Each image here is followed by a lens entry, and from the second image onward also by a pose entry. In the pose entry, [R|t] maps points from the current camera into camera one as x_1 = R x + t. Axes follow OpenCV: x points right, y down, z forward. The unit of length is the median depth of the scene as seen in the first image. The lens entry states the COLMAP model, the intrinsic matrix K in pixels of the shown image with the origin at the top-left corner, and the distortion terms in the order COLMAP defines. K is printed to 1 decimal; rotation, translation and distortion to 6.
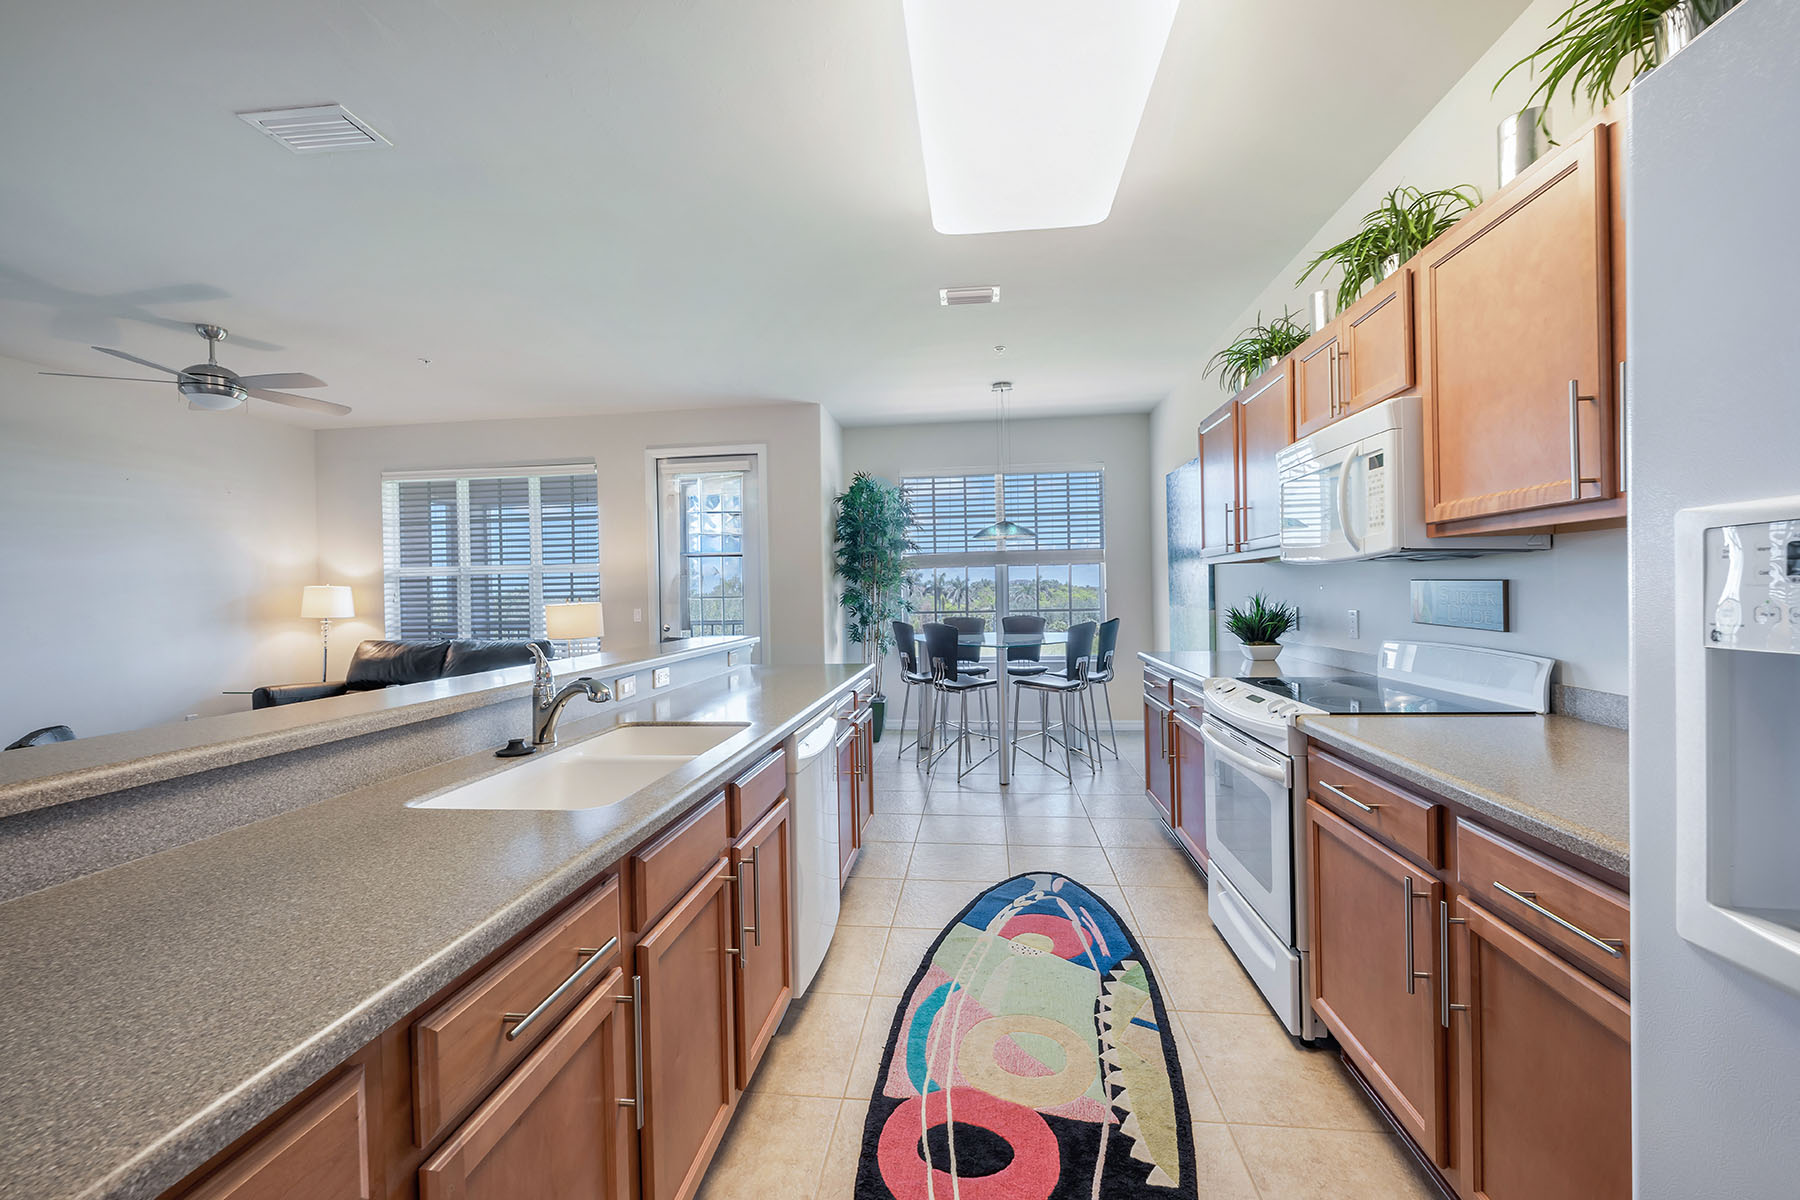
lens RADIAL K [[709.4, 0, 895.4], [0, 709.4, 595.3], [0, 0, 1]] dist [-0.000626, -0.000048]
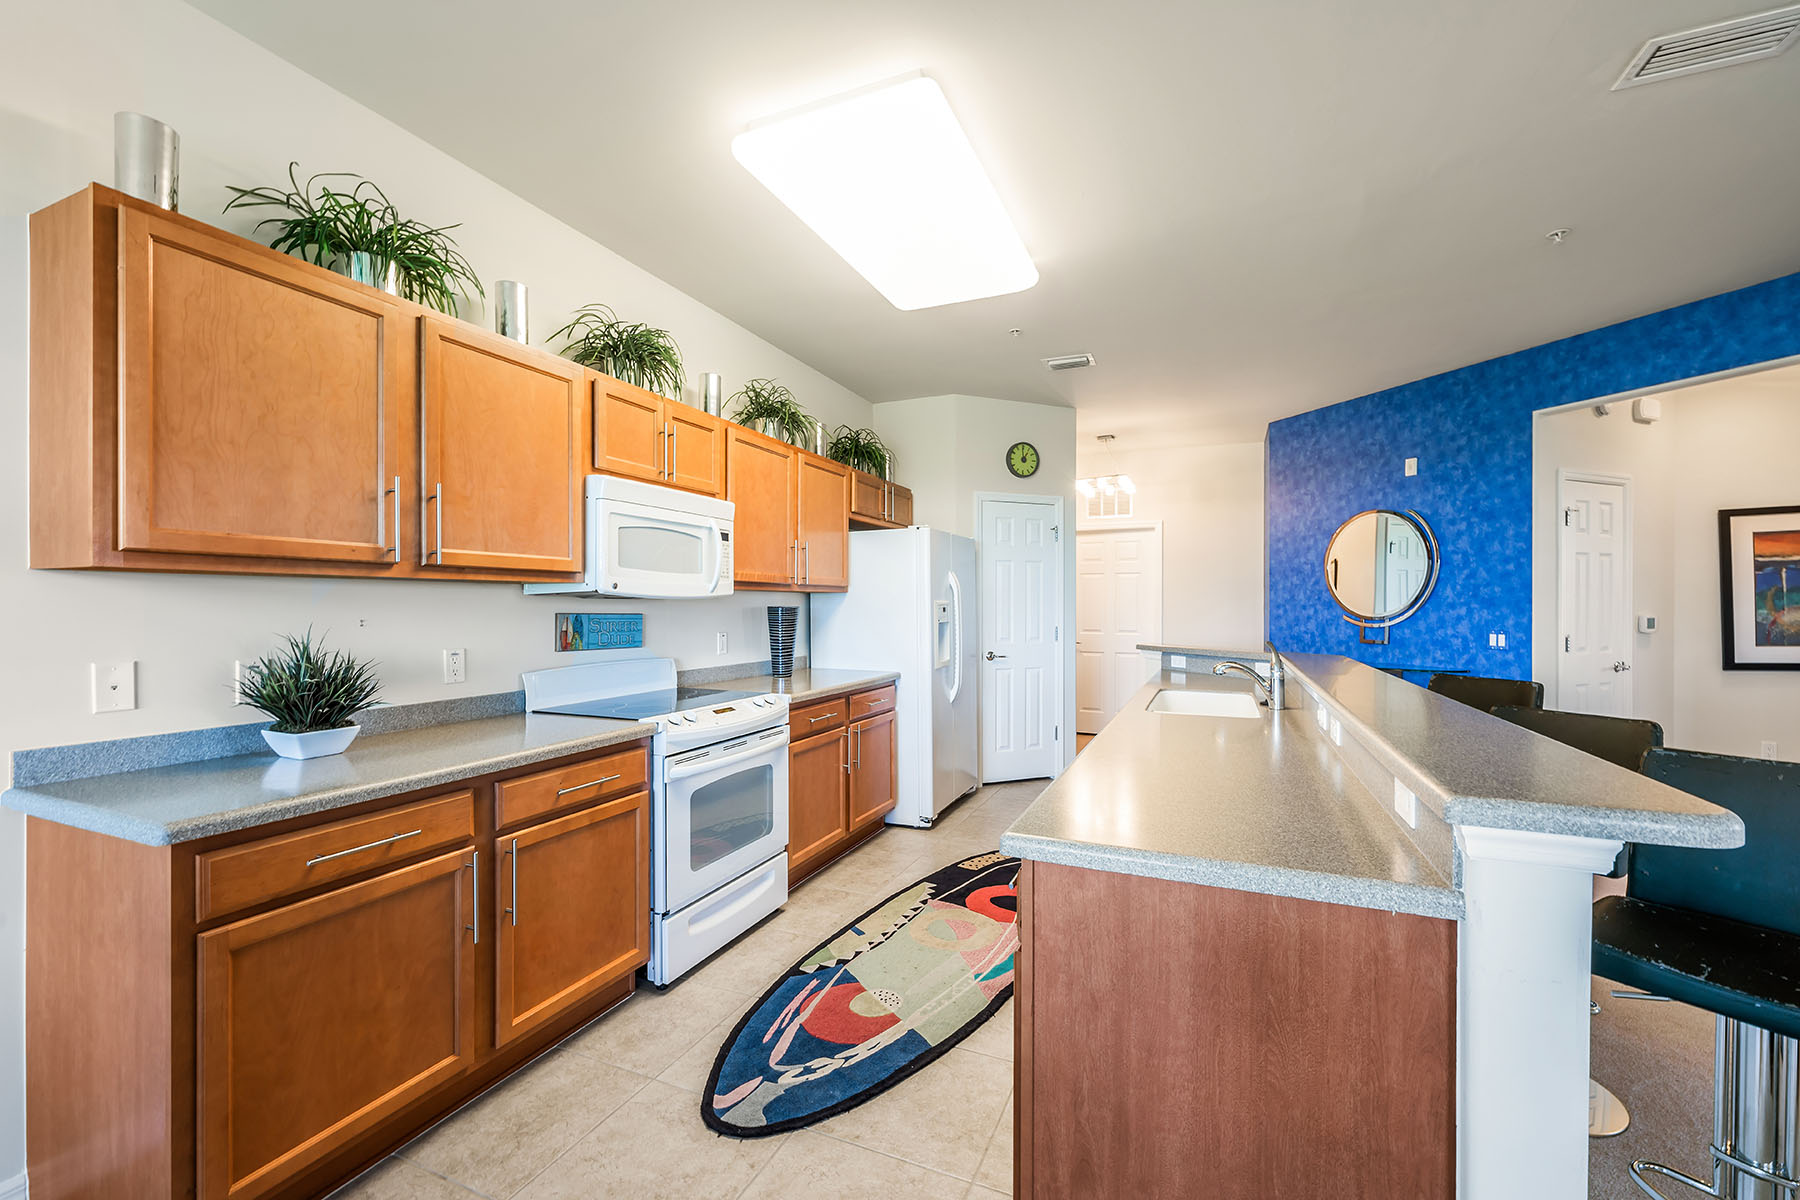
lens RADIAL K [[730.2, 0, 905.7], [0, 730.2, 605.8], [0, 0, 1]] dist [0.000519, 0.000082]
pose [[-0.959606, 0.021224, 0.280544, -0.063405], [0.022354, 0.999750, 0.000829, -0.011403], [-0.280457, 0.007067, -0.959841, 0.987356]]
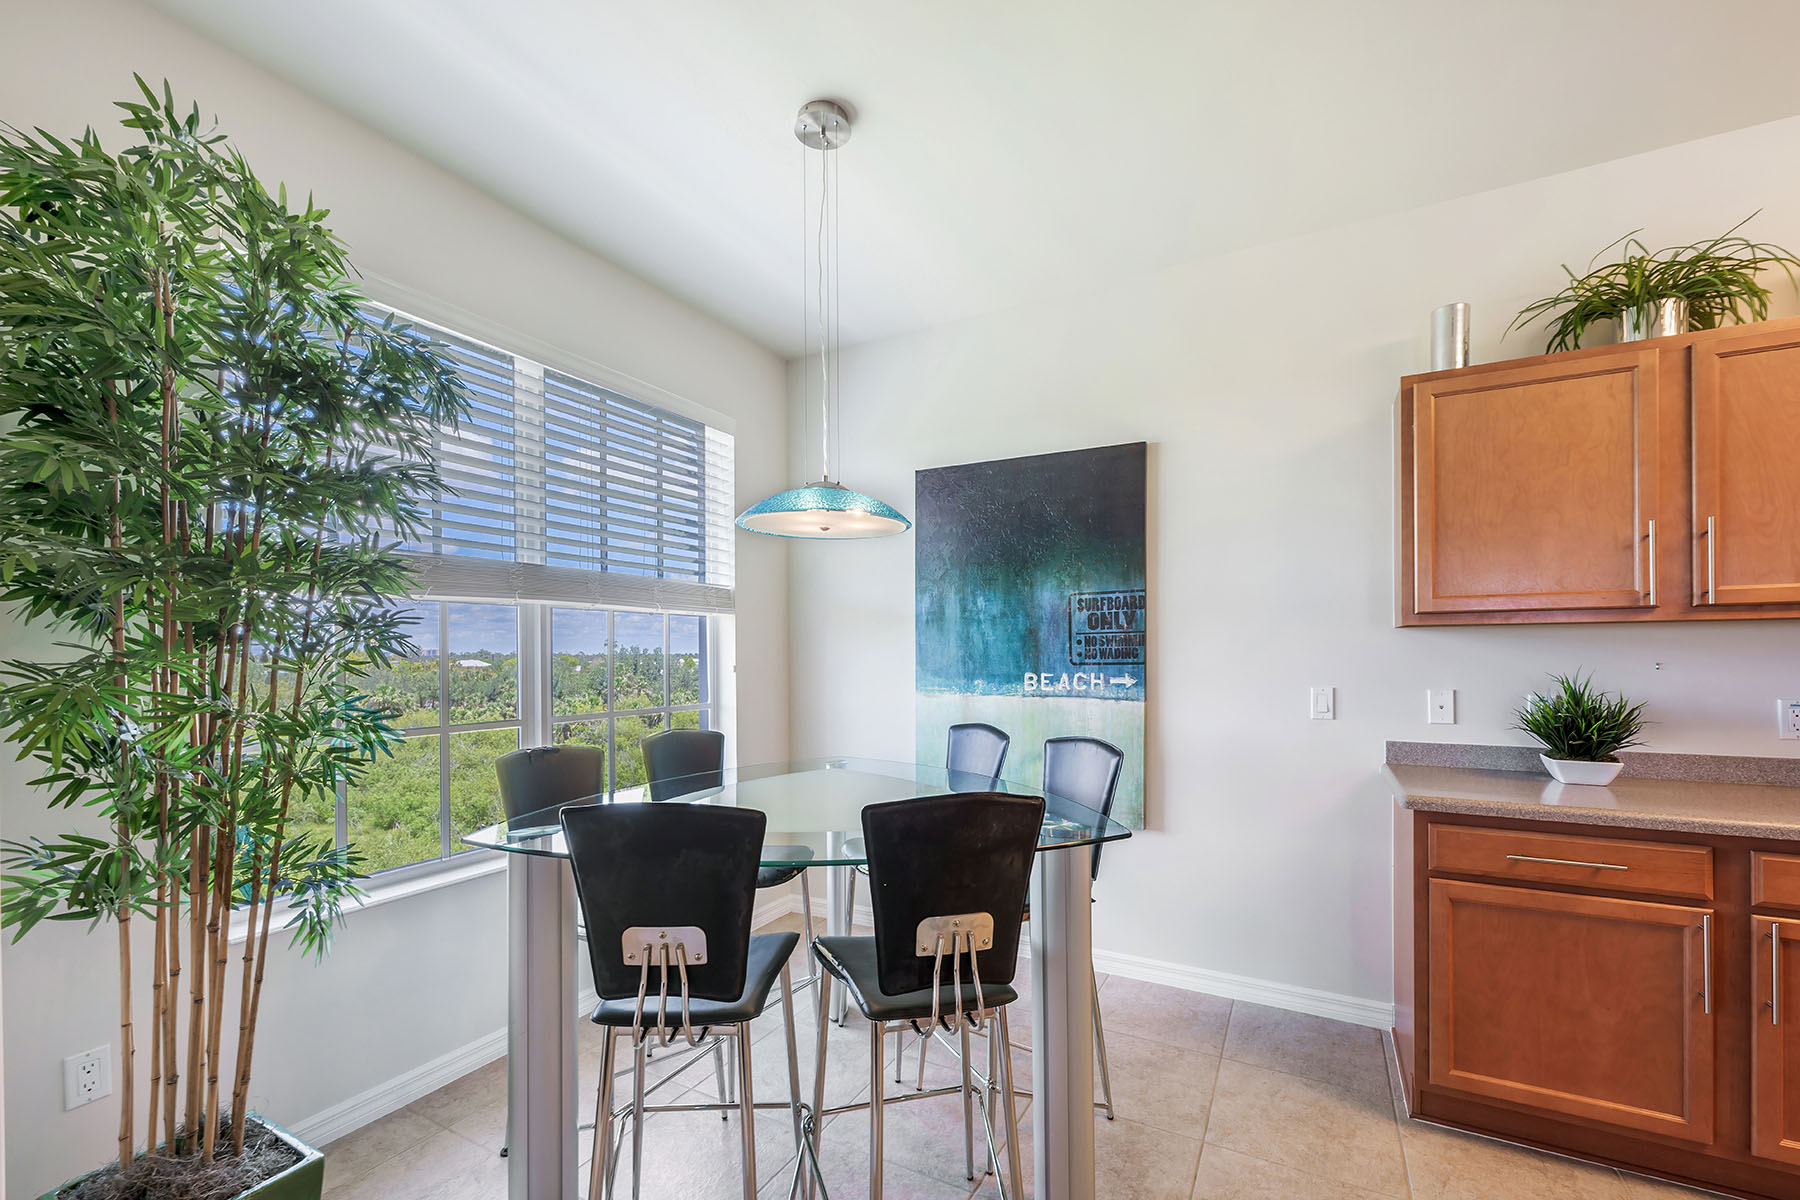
lens RADIAL K [[742.9, 0, 908.0], [0, 742.9, 657.0], [0, 0, 1]] dist [-0.000326, -0.000048]
pose [[0.374400, 0.014737, 0.927150, -0.214506], [0.004811, 0.999829, -0.017835, -0.007715], [-0.927255, 0.011137, 0.374265, 0.908280]]
